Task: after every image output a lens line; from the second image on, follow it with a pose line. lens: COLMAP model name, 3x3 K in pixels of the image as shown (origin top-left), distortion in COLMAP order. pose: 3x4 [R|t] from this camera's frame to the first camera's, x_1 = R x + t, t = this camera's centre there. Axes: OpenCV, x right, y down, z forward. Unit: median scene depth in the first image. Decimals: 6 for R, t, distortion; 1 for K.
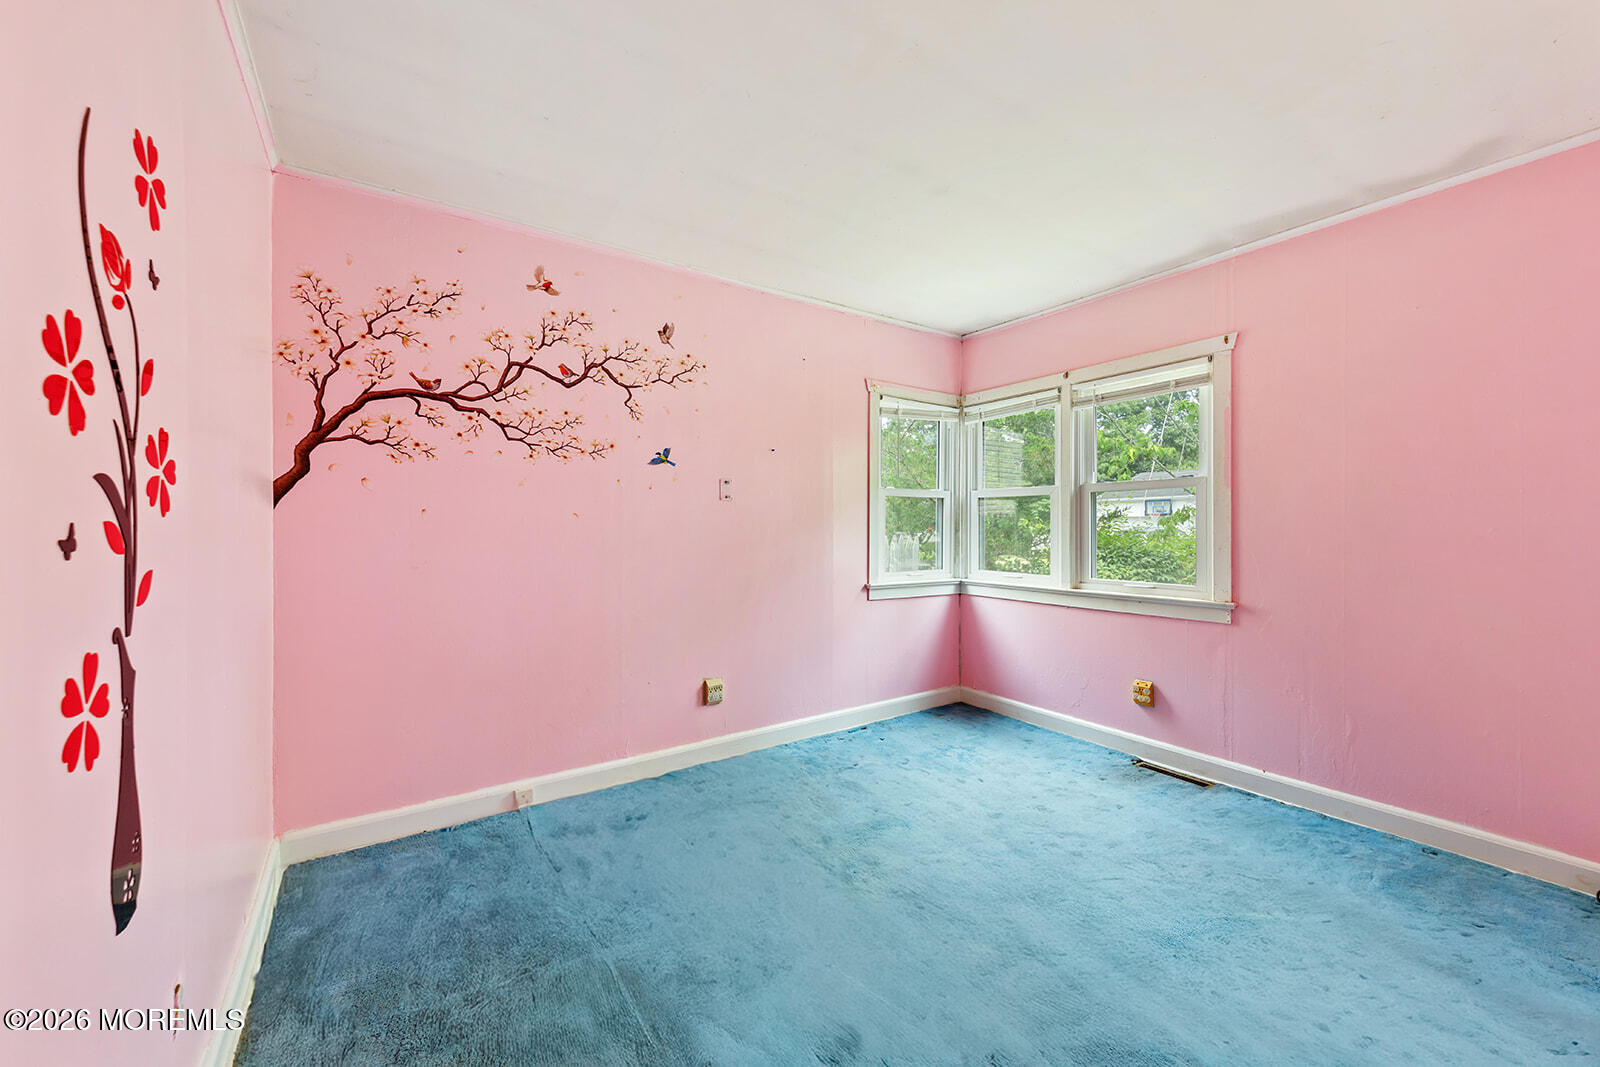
lens RADIAL K [[612.5, 0, 805.8], [0, 612.5, 525.9], [0, 0, 1]] dist [0.002342, -0.000172]
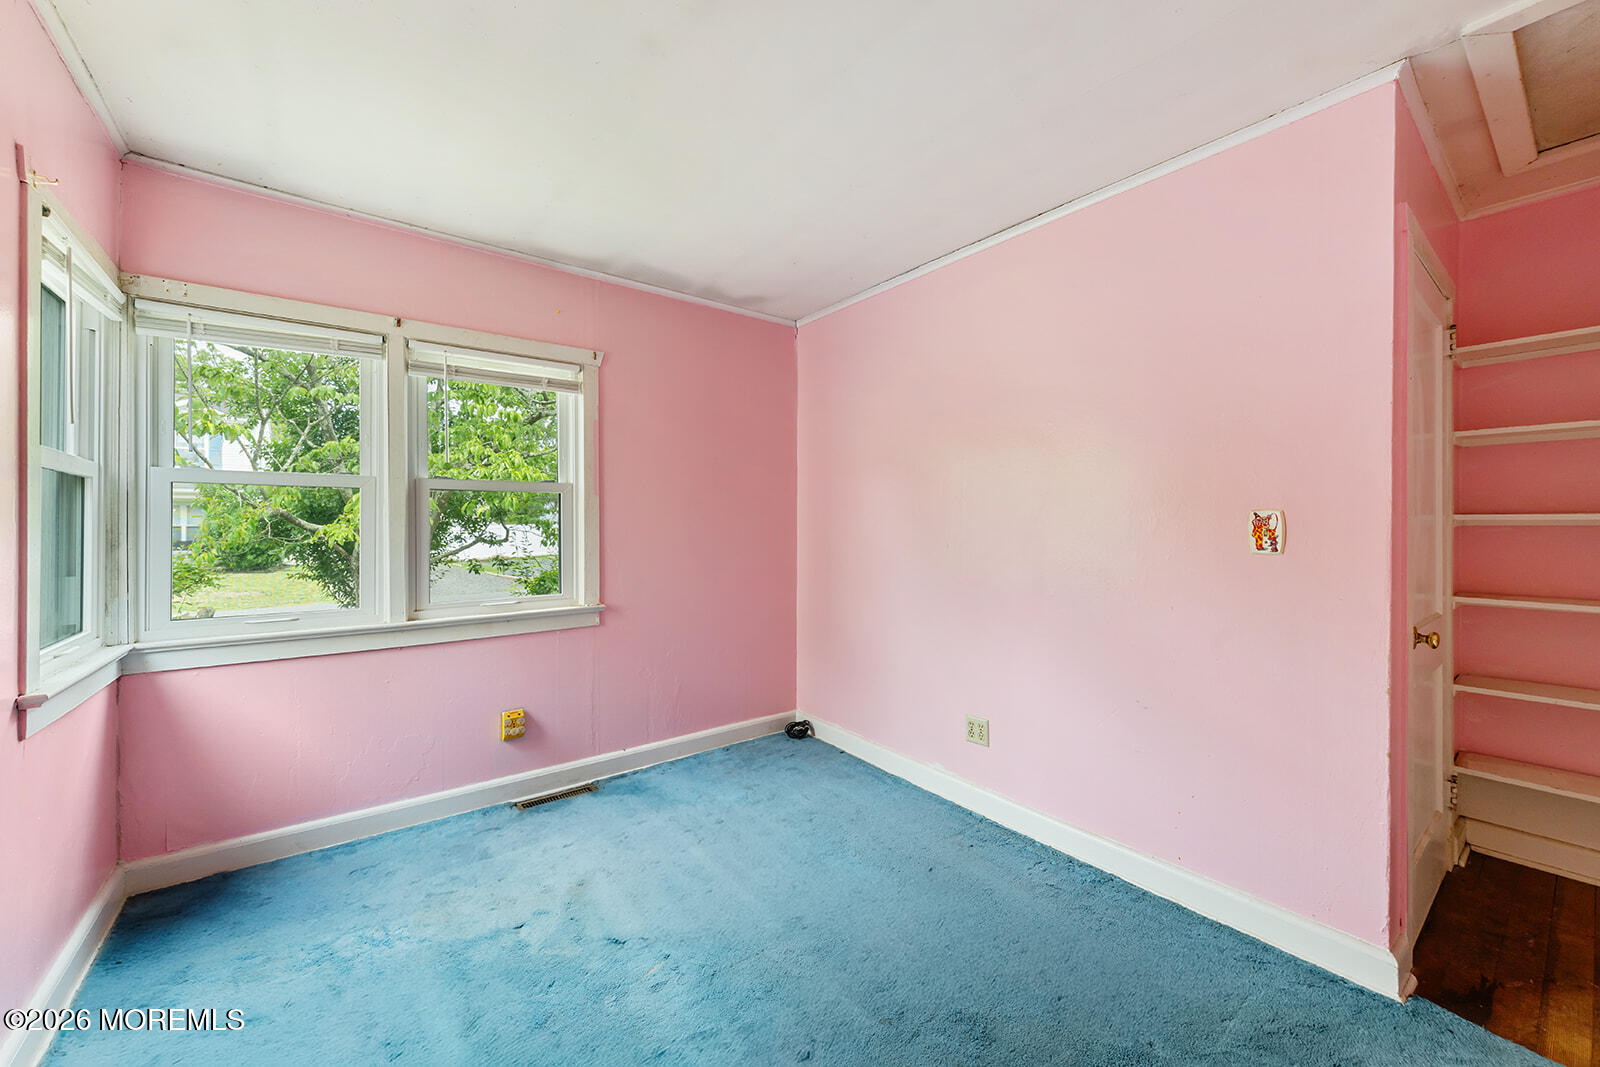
lens RADIAL K [[612.5, 0, 805.2], [0, 612.5, 521.0], [0, 0, 1]] dist [0.002342, -0.000172]
pose [[-0.053064, 0.009377, 0.998547, -0.331511], [0.004260, 0.999949, -0.009163, -0.007117], [-0.998582, 0.003768, -0.053101, 0.607368]]
